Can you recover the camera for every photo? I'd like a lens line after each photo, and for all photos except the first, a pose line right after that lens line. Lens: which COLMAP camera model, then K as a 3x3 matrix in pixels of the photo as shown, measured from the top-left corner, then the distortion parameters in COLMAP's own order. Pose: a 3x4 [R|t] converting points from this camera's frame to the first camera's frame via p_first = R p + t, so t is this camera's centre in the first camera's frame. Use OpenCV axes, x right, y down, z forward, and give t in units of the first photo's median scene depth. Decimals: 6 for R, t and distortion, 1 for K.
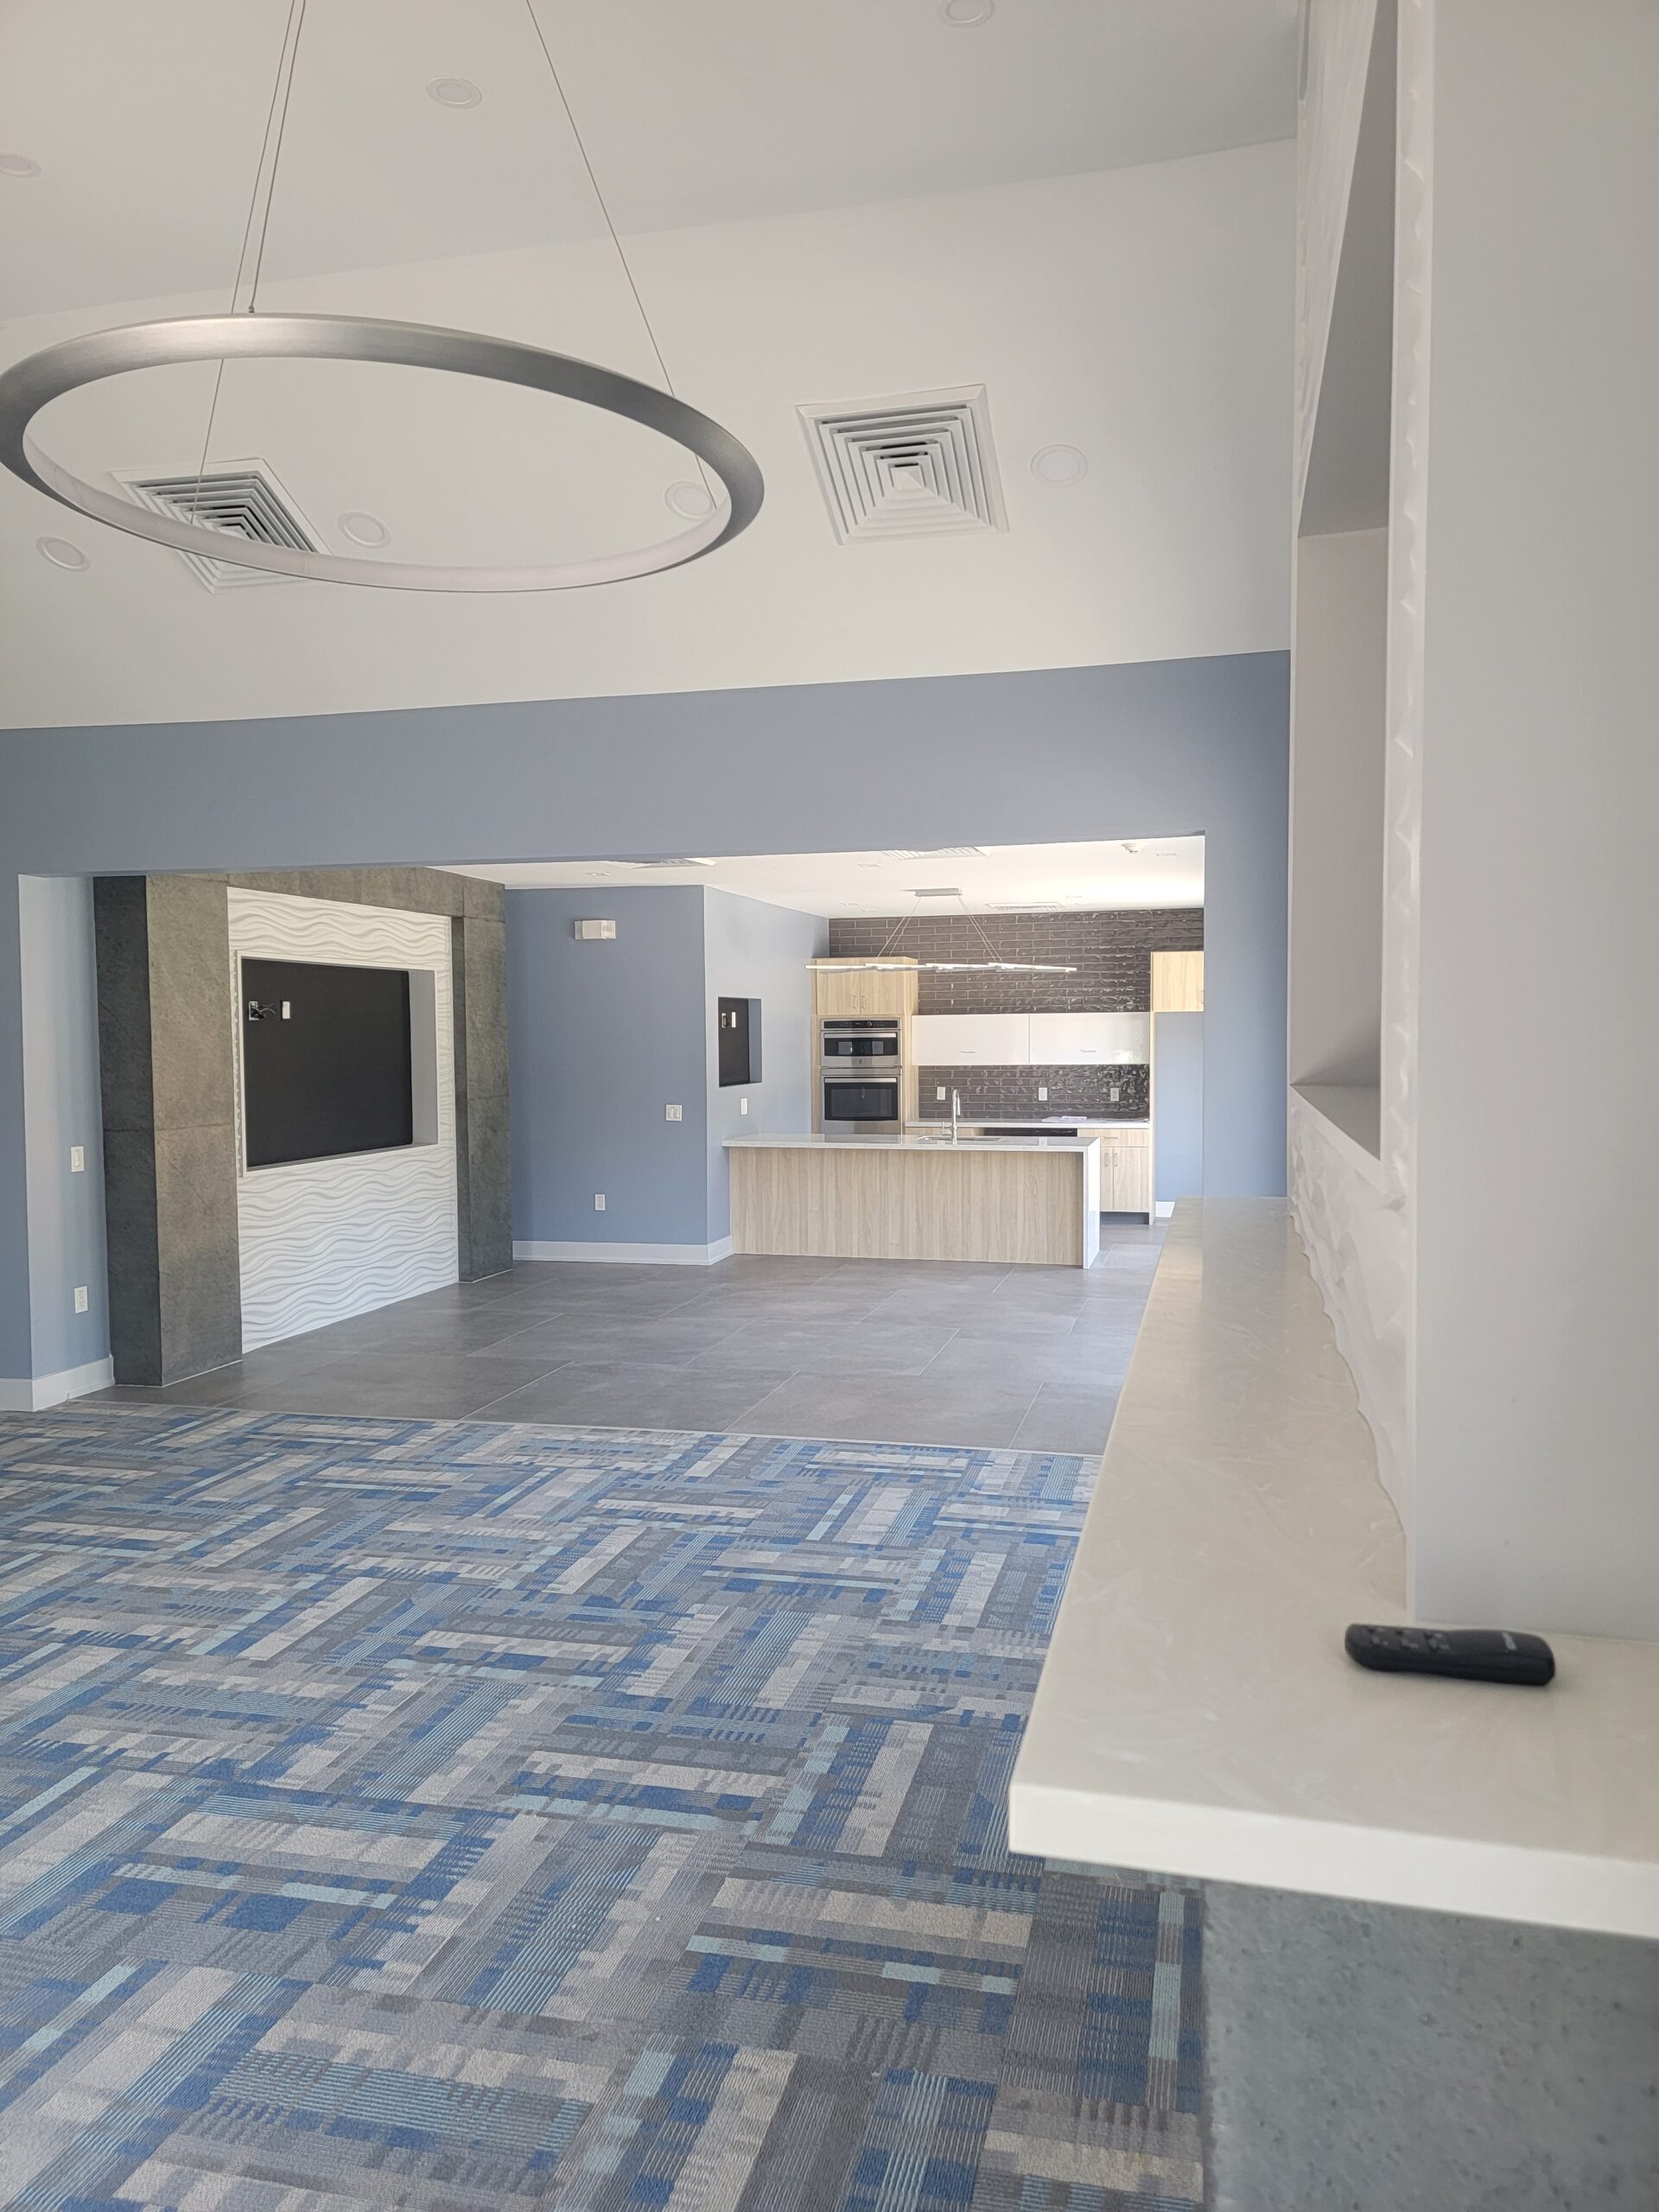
lens RADIAL K [[1553.5, 0, 838.0], [0, 1553.5, 1101.1], [0, 0, 1]] dist [0.059546, -0.040871]
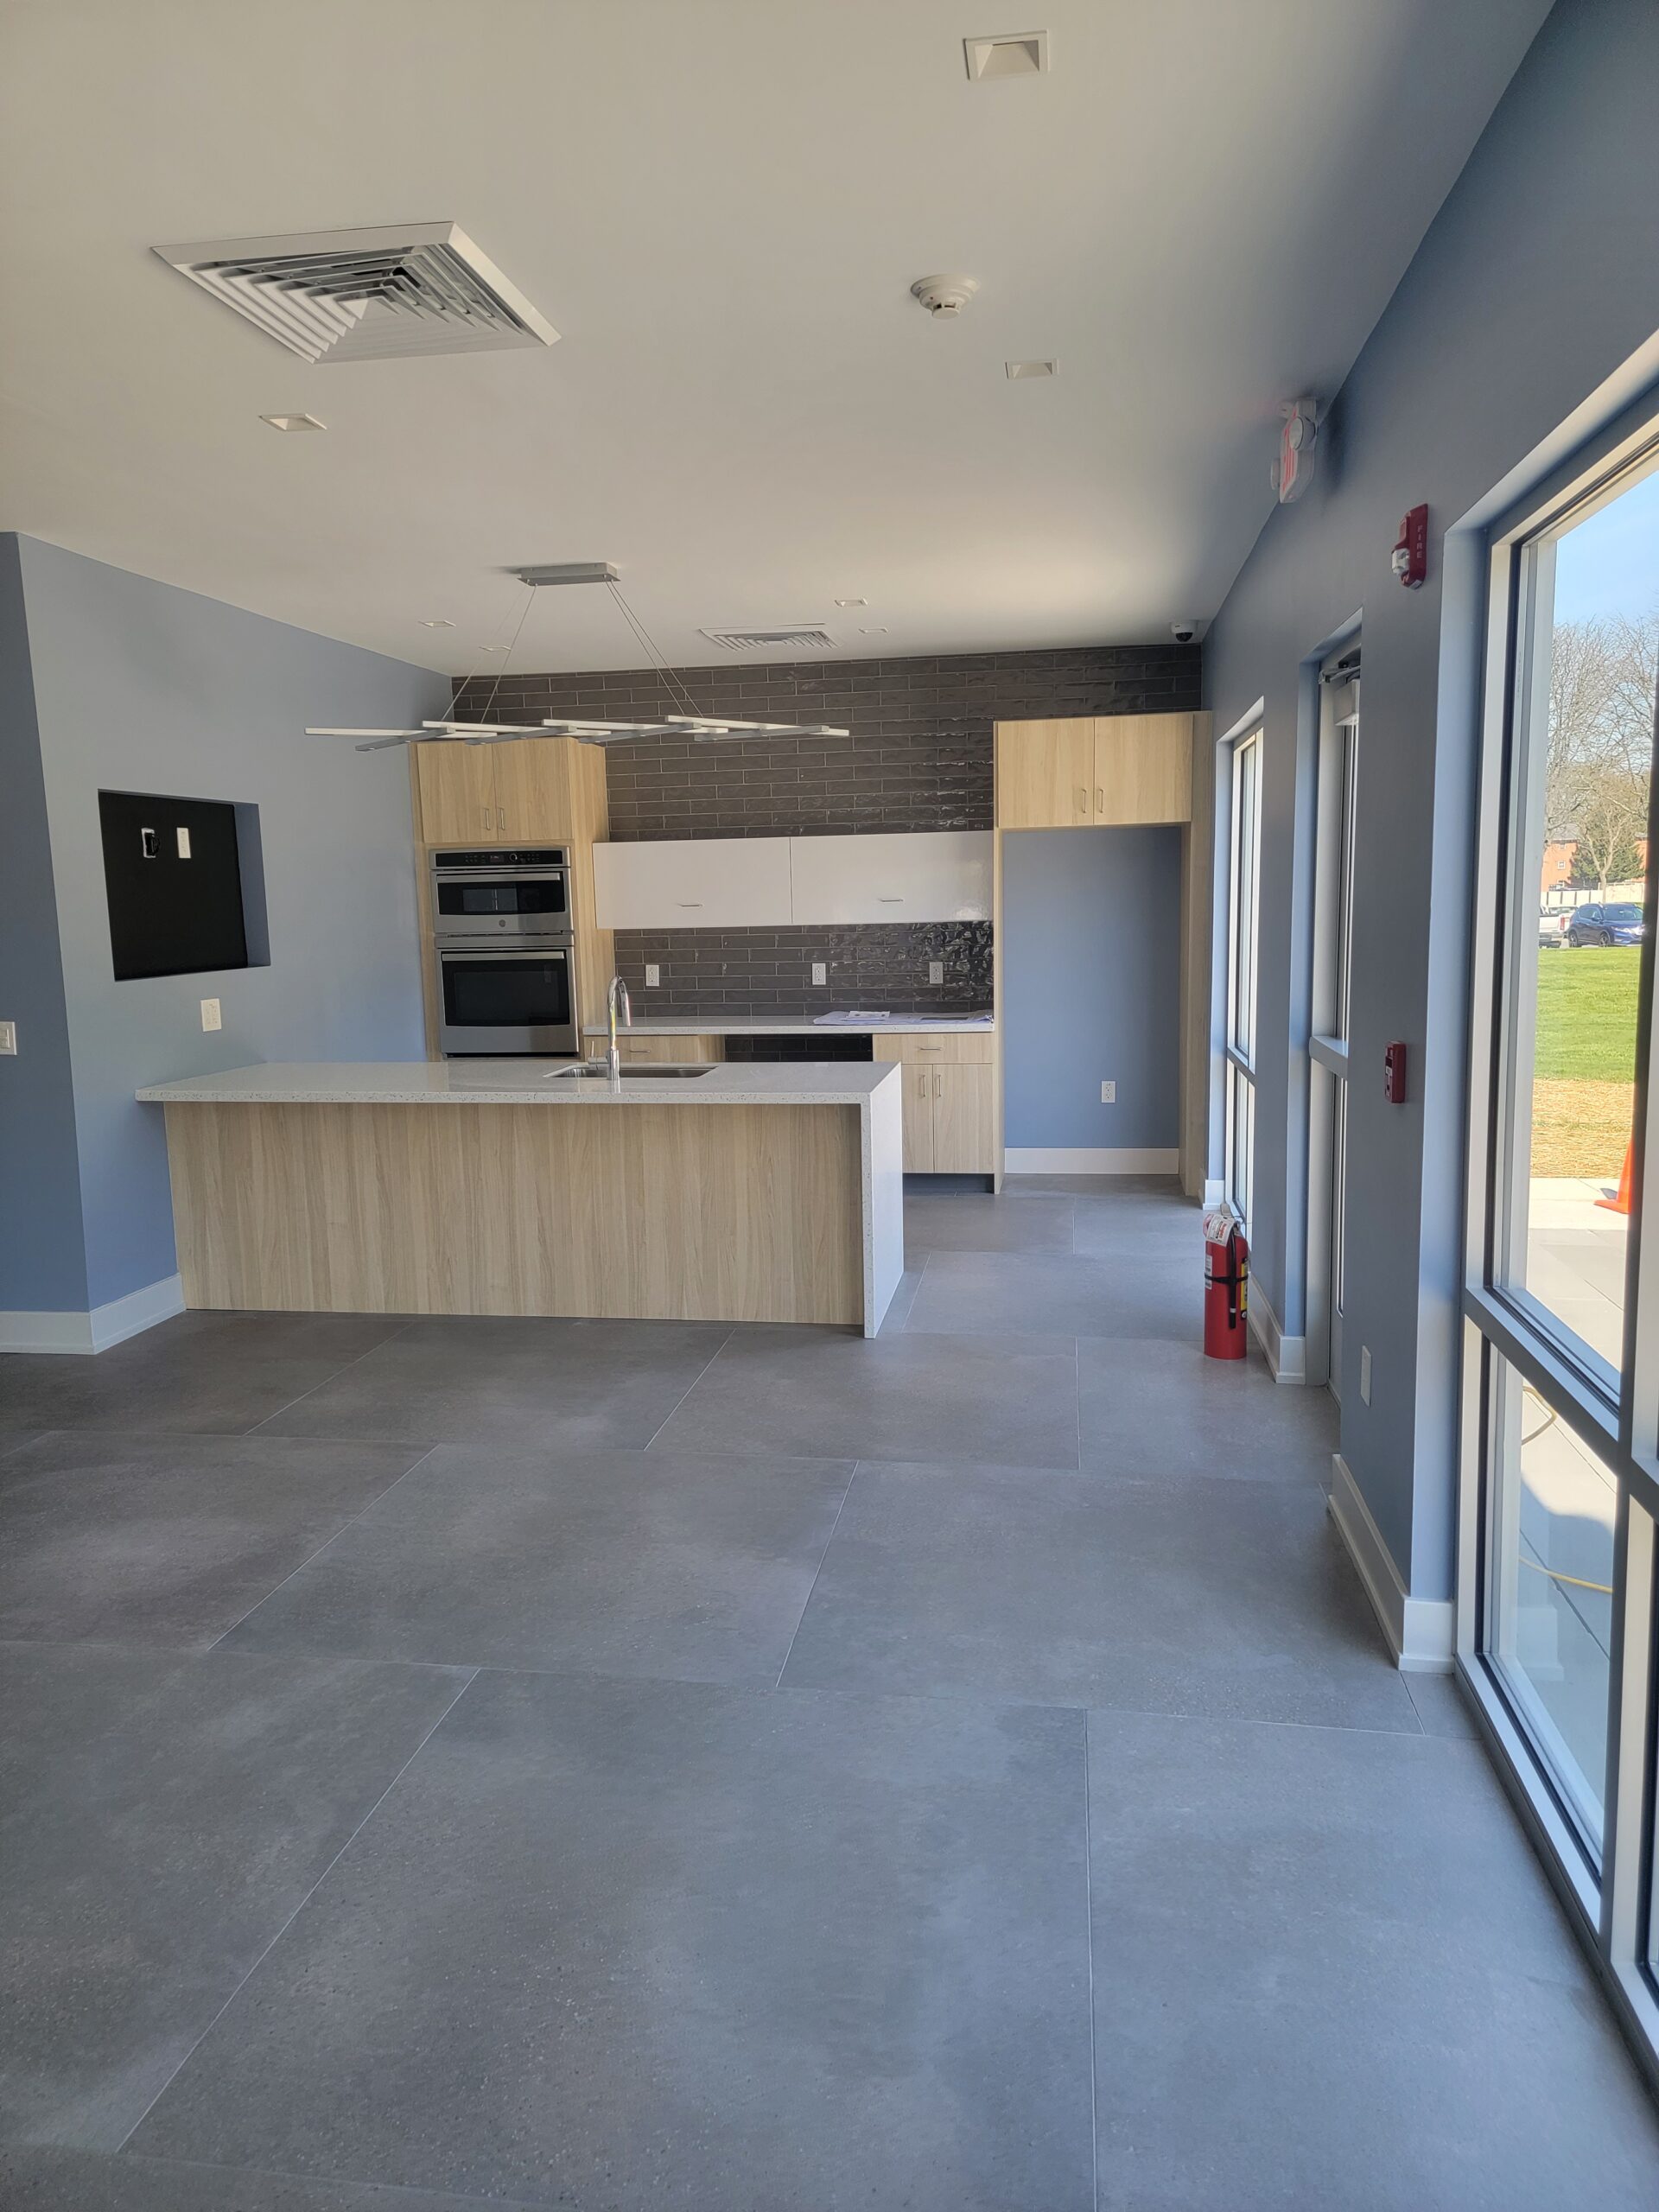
lens RADIAL K [[1553.5, 0, 822.8], [0, 1553.5, 1106.5], [0, 0, 1]] dist [0.059546, -0.040871]
pose [[0.996030, -0.024129, 0.085685, 0.101915], [0.015905, 0.995312, 0.095396, -0.013631], [-0.087585, -0.093654, 0.991745, 0.505501]]
